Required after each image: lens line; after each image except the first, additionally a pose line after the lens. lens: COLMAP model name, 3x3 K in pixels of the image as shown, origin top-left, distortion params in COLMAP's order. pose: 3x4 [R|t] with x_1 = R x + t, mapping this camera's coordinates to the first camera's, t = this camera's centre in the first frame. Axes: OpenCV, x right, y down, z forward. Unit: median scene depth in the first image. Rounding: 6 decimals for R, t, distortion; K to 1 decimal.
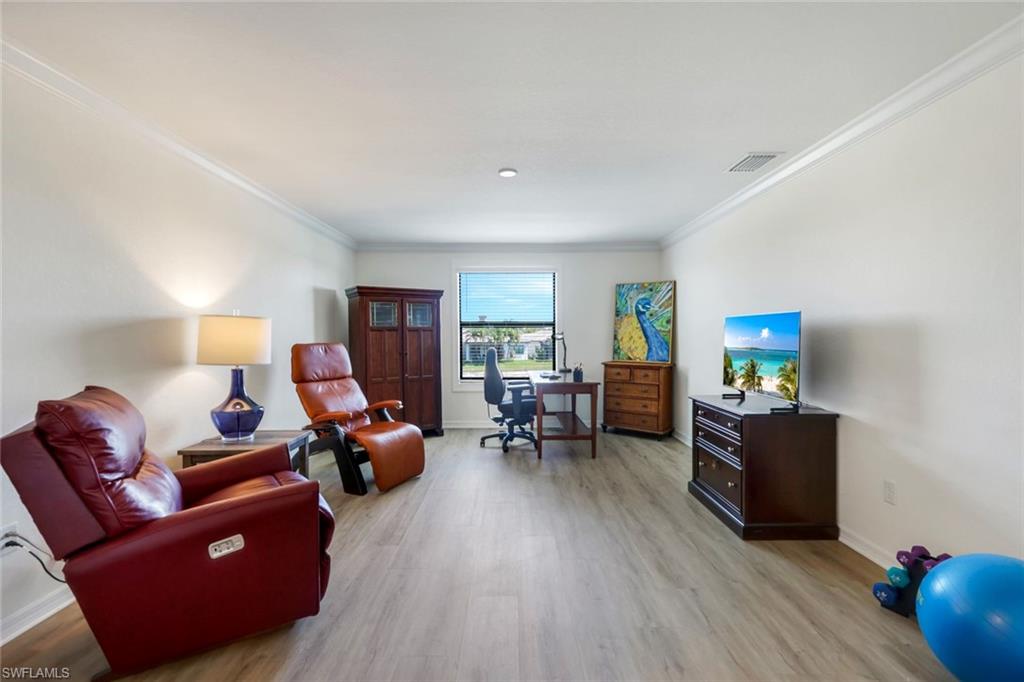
lens RADIAL K [[457.9, 0, 509.6], [0, 457.9, 340.2], [0, 0, 1]] dist [0.006870, -0.000257]
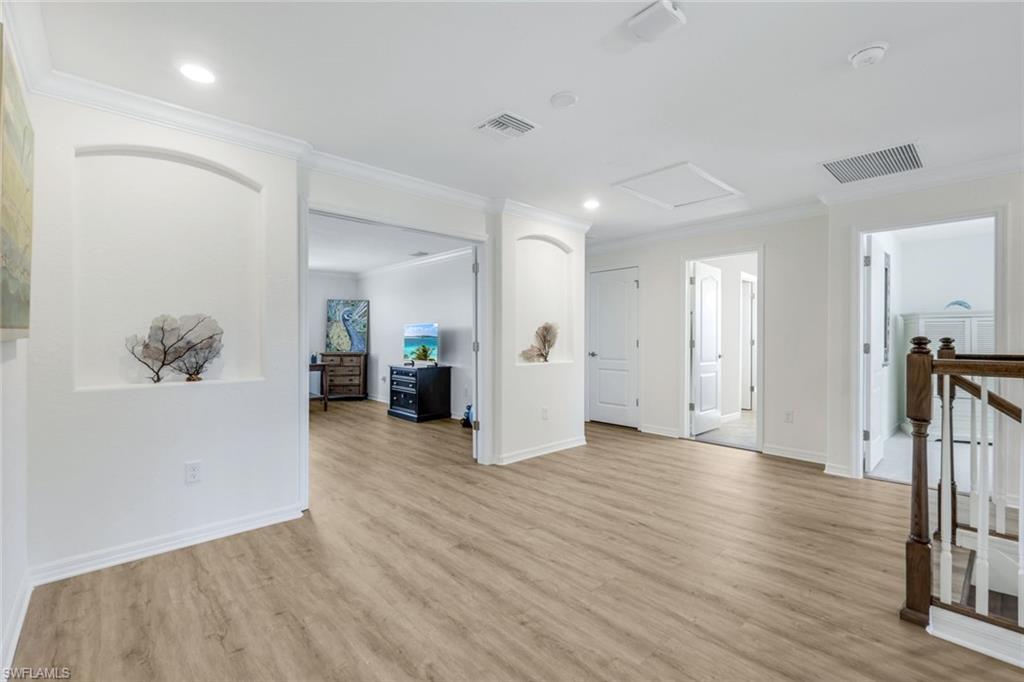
lens RADIAL K [[457.9, 0, 511.1], [0, 457.9, 340.4], [0, 0, 1]] dist [0.006870, -0.000257]
pose [[0.738085, -0.001448, 0.674706, -0.350436], [0.005513, 0.999977, -0.003884, 0.017866], [-0.674685, 0.006586, 0.738076, -0.513906]]
